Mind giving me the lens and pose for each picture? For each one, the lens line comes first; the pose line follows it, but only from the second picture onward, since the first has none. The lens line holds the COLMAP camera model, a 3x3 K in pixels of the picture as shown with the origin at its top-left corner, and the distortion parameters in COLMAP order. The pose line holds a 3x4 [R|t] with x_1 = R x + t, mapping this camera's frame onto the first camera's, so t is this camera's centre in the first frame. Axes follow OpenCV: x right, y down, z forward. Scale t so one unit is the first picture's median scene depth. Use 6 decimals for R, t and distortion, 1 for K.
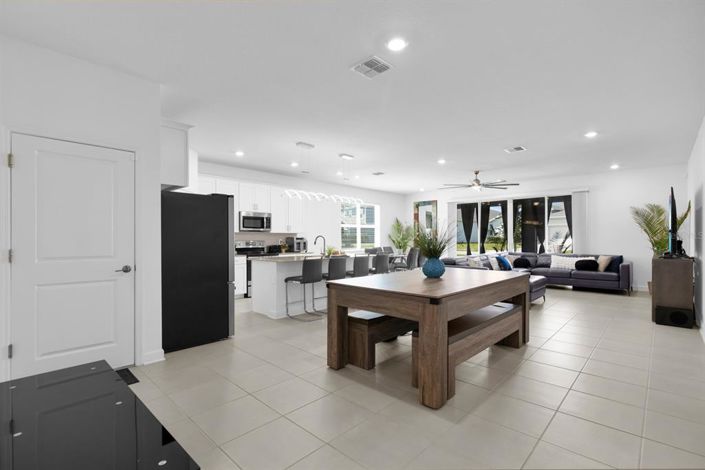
lens RADIAL K [[330.9, 0, 347.7], [0, 330.9, 238.2], [0, 0, 1]] dist [0.008770, -0.004316]
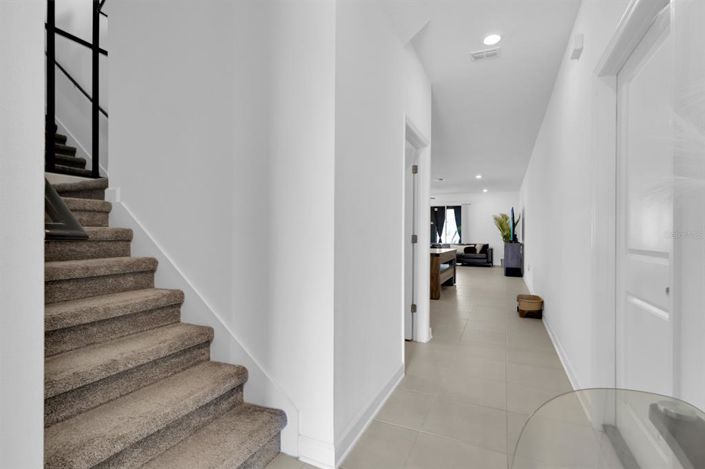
lens RADIAL K [[330.9, 0, 355.3], [0, 330.9, 233.7], [0, 0, 1]] dist [0.008770, -0.004316]
pose [[0.942781, 0.012220, 0.333190, -0.373666], [-0.010121, 0.999917, -0.008034, 0.022157], [-0.333260, 0.004202, 0.942826, -0.361729]]
